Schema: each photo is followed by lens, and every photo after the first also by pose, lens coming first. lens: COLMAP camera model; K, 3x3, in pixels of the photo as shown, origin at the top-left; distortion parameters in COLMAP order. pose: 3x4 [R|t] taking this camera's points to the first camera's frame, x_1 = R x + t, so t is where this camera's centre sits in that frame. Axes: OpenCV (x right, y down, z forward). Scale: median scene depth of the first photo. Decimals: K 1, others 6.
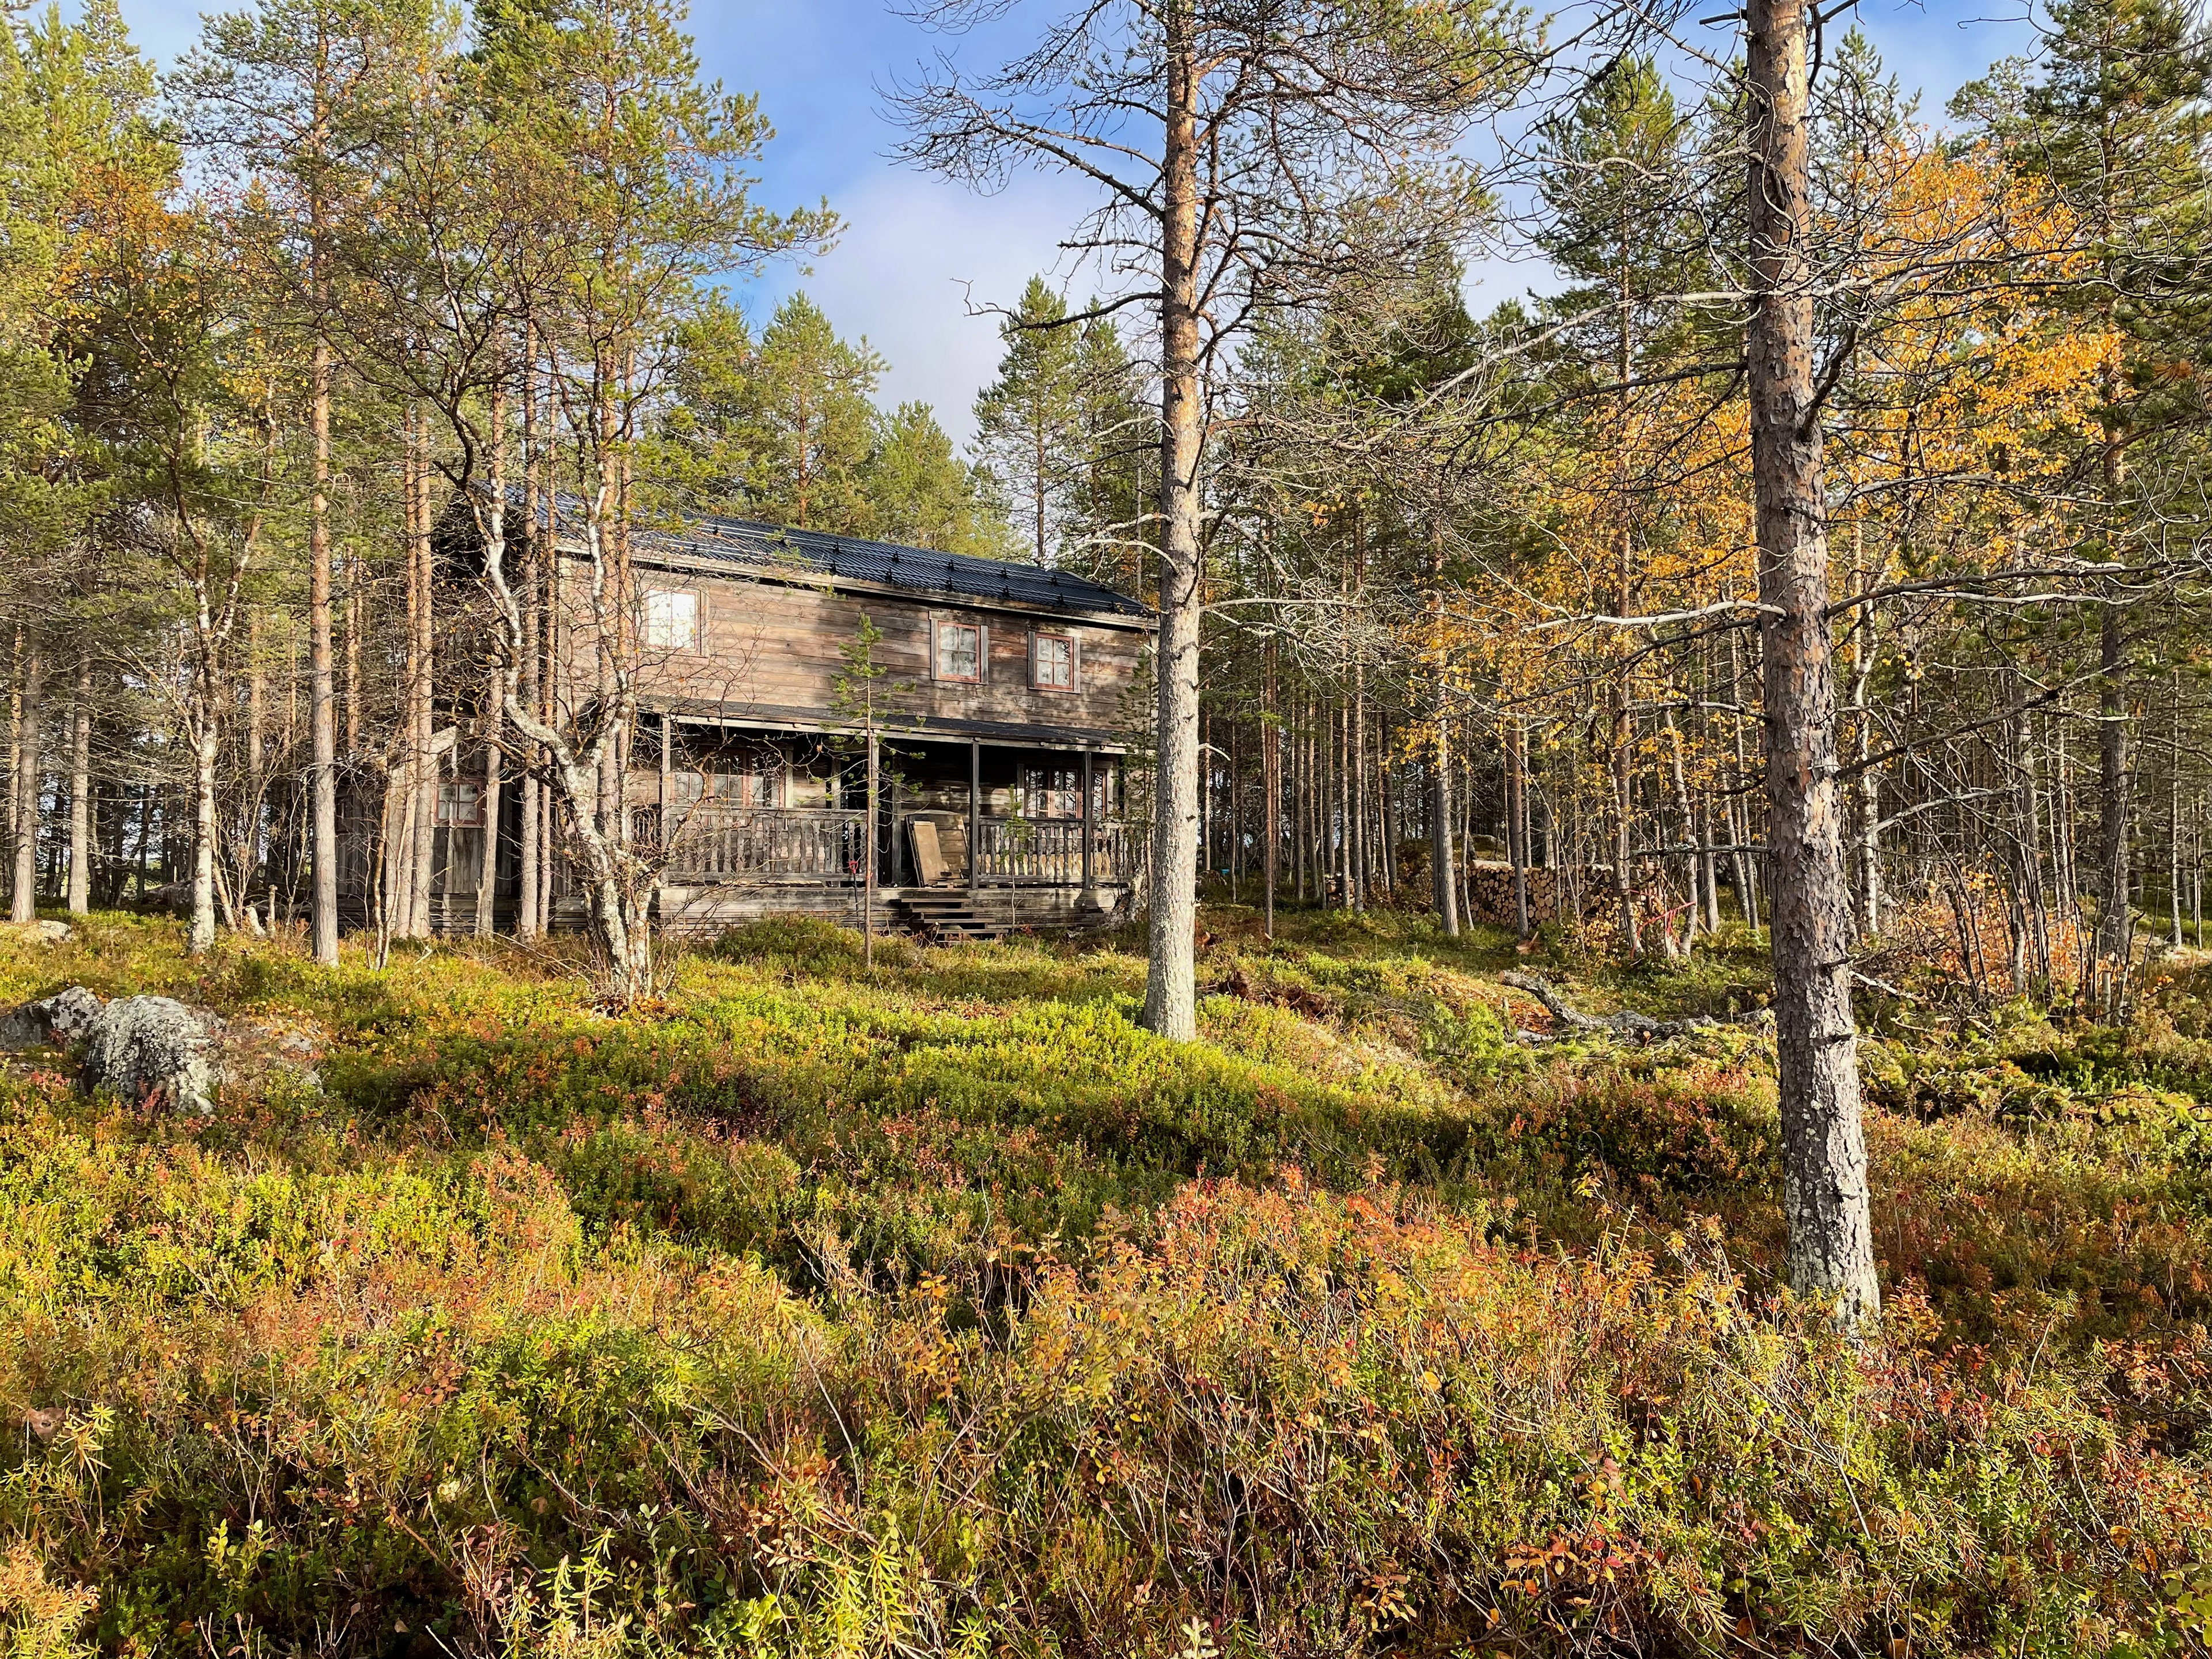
lens RADIAL K [[1634.7, 0, 1106.0], [0, 1634.7, 829.5], [0, 0, 1]] dist [0.026891, -0.000003]
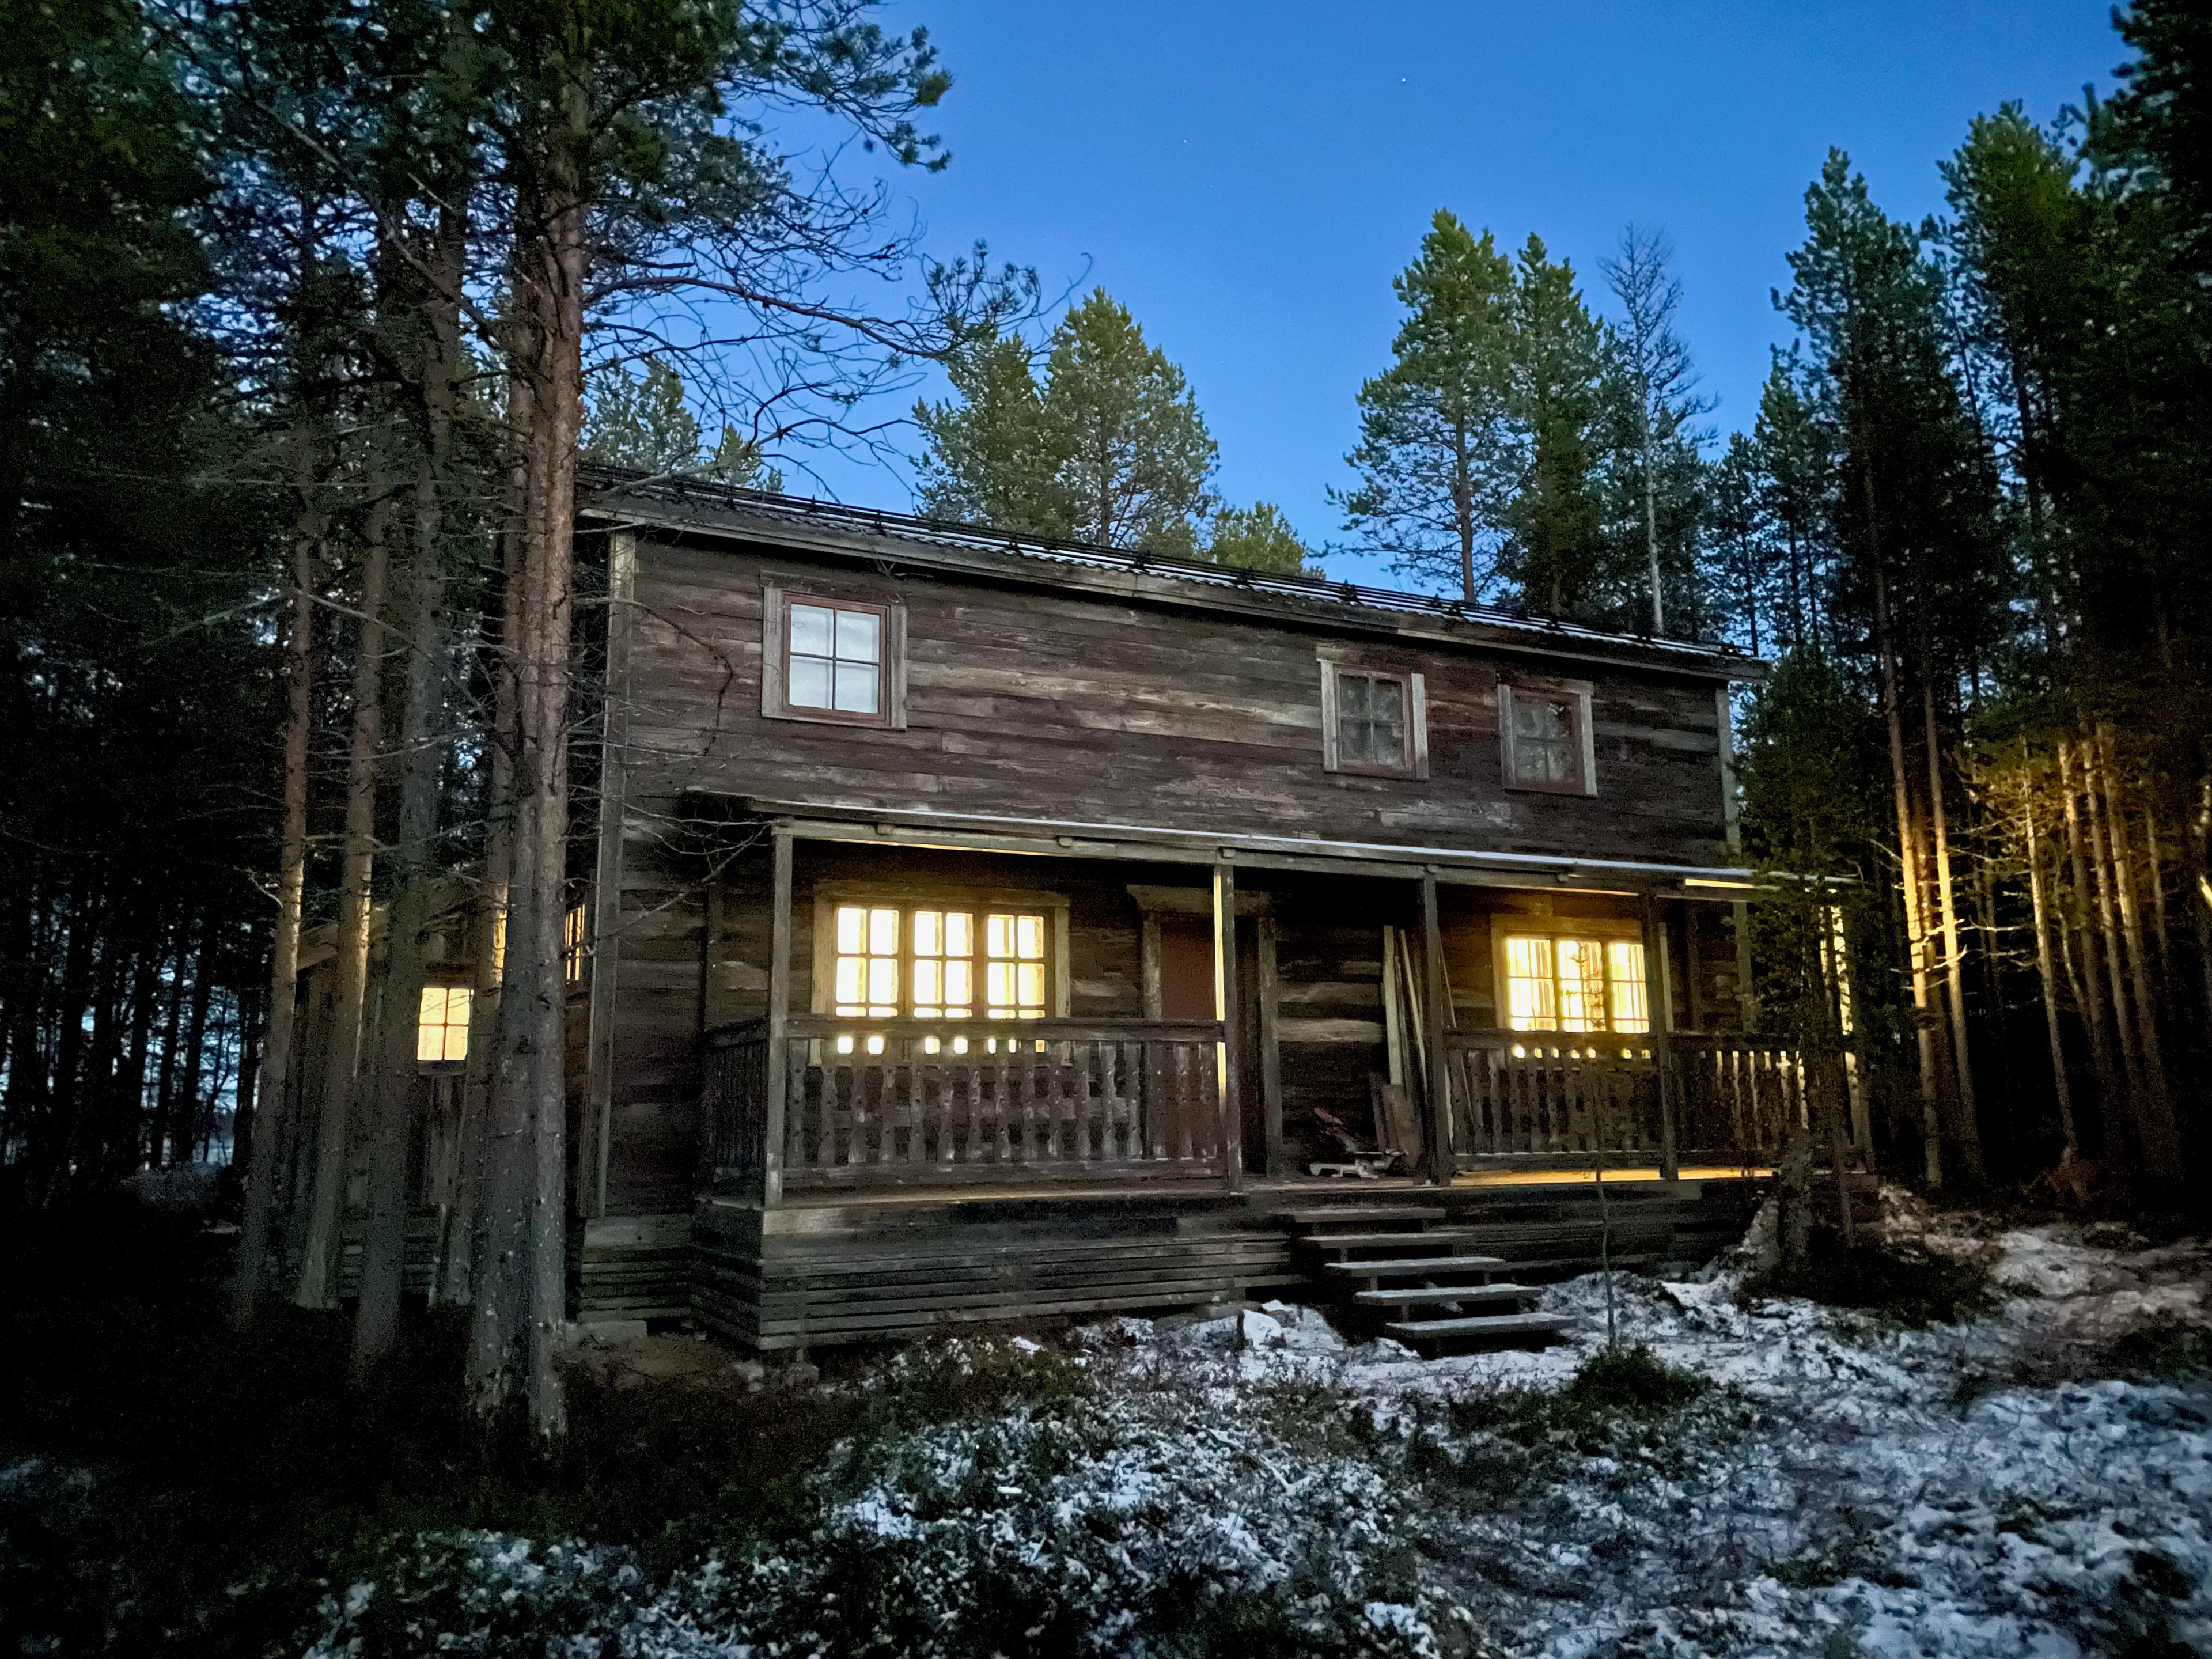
lens RADIAL K [[1634.7, 0, 1106.0], [0, 1634.7, 829.5], [0, 0, 1]] dist [0.026891, -0.000003]
pose [[0.977345, -0.047942, -0.206153, -0.057684], [0.019812, 0.990454, -0.136411, -0.001350], [0.210725, 0.129236, 0.968965, 0.401086]]
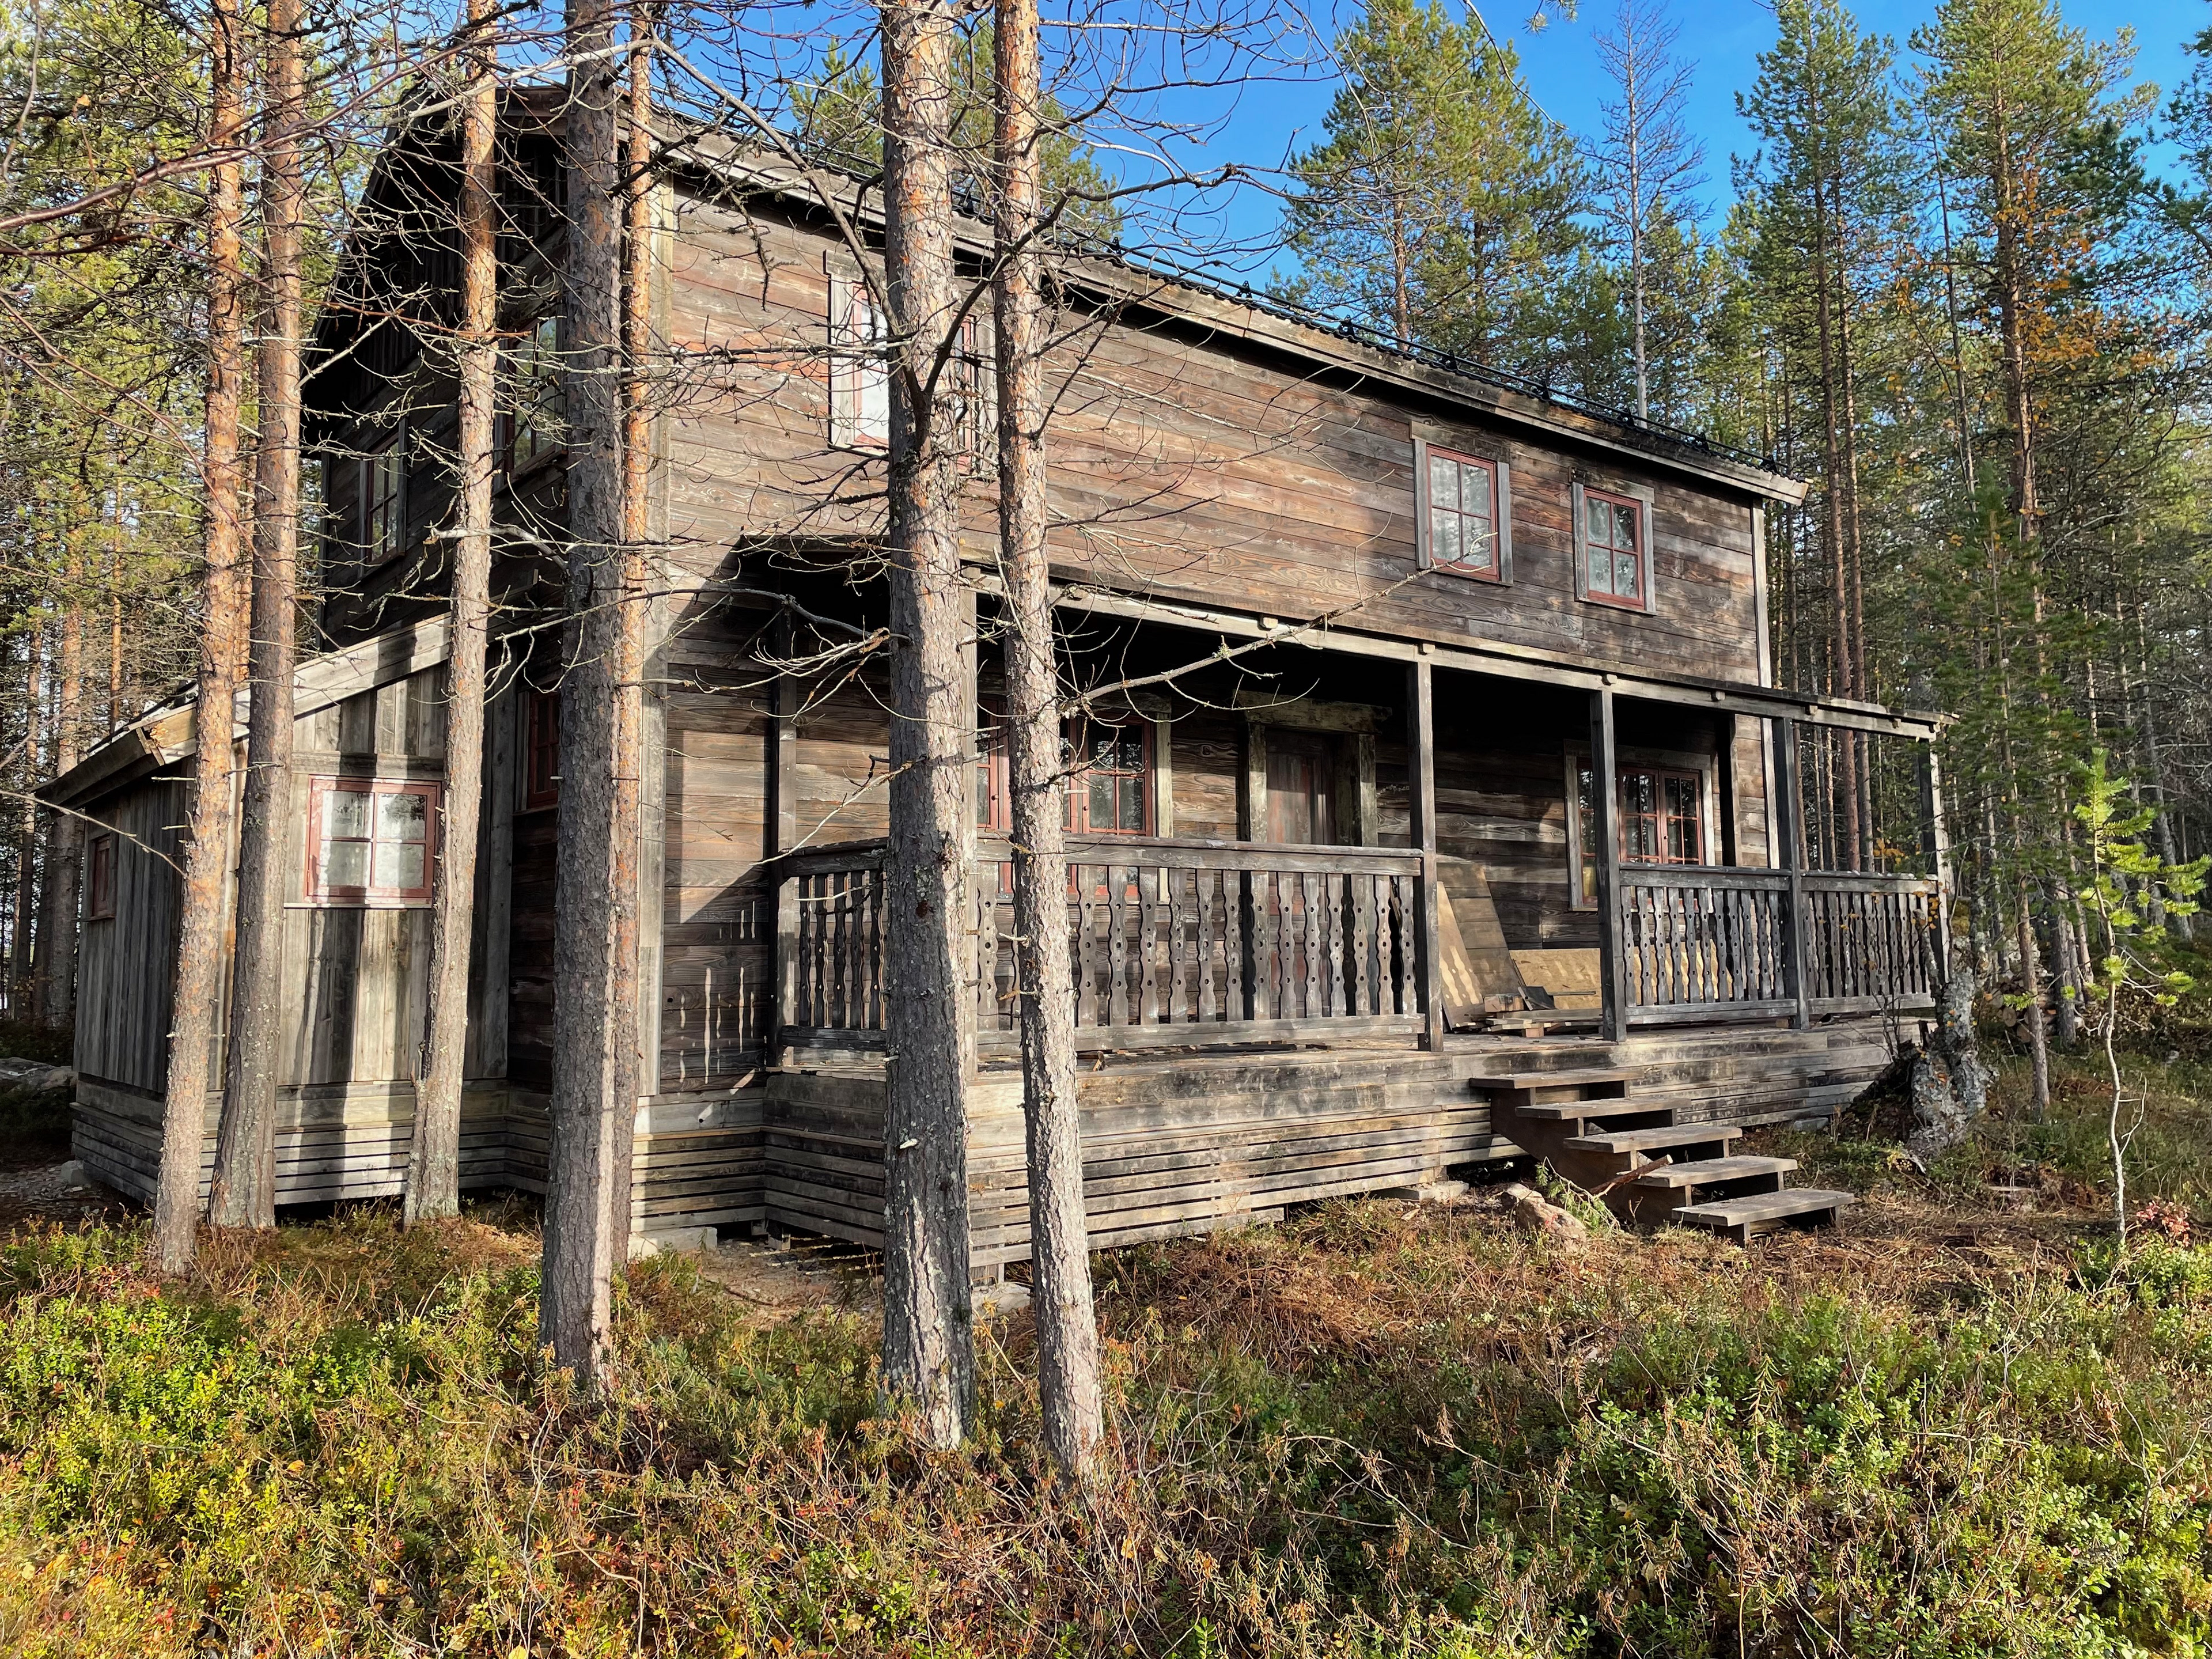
lens RADIAL K [[1634.7, 0, 1106.0], [0, 1634.7, 829.5], [0, 0, 1]] dist [0.026891, -0.000003]
pose [[0.999925, -0.012028, -0.002183, -0.159492], [0.011922, 0.998992, -0.043268, 0.000051], [0.002701, 0.043239, 0.999061, 0.459917]]
